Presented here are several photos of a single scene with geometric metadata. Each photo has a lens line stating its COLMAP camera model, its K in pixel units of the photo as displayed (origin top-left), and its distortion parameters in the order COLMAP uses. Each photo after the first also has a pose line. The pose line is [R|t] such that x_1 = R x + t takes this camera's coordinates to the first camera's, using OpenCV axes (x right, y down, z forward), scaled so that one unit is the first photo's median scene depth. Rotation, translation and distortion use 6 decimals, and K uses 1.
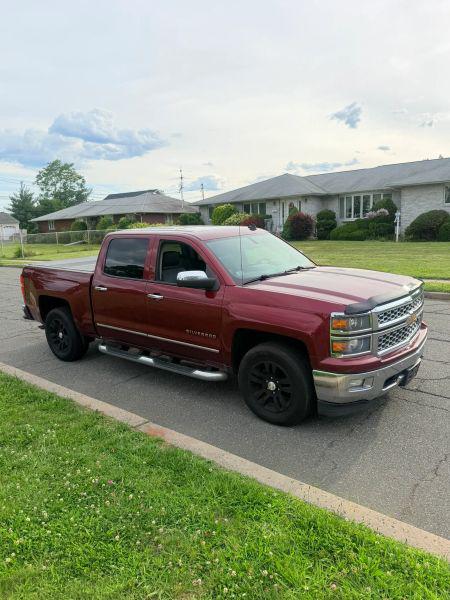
lens RADIAL K [[435.2, 0, 214.3], [0, 435.2, 300.1], [0, 0, 1]] dist [0.014144, 0.000624]
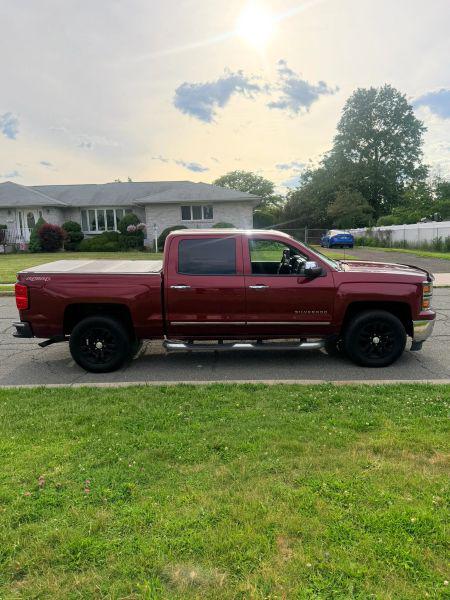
lens RADIAL K [[435.2, 0, 214.3], [0, 435.2, 300.1], [0, 0, 1]] dist [0.014144, 0.000624]
pose [[0.774207, -0.074779, 0.628500, -0.138445], [0.094893, 0.995486, 0.001550, 0.001874], [-0.625779, 0.058441, 0.777808, 0.026235]]
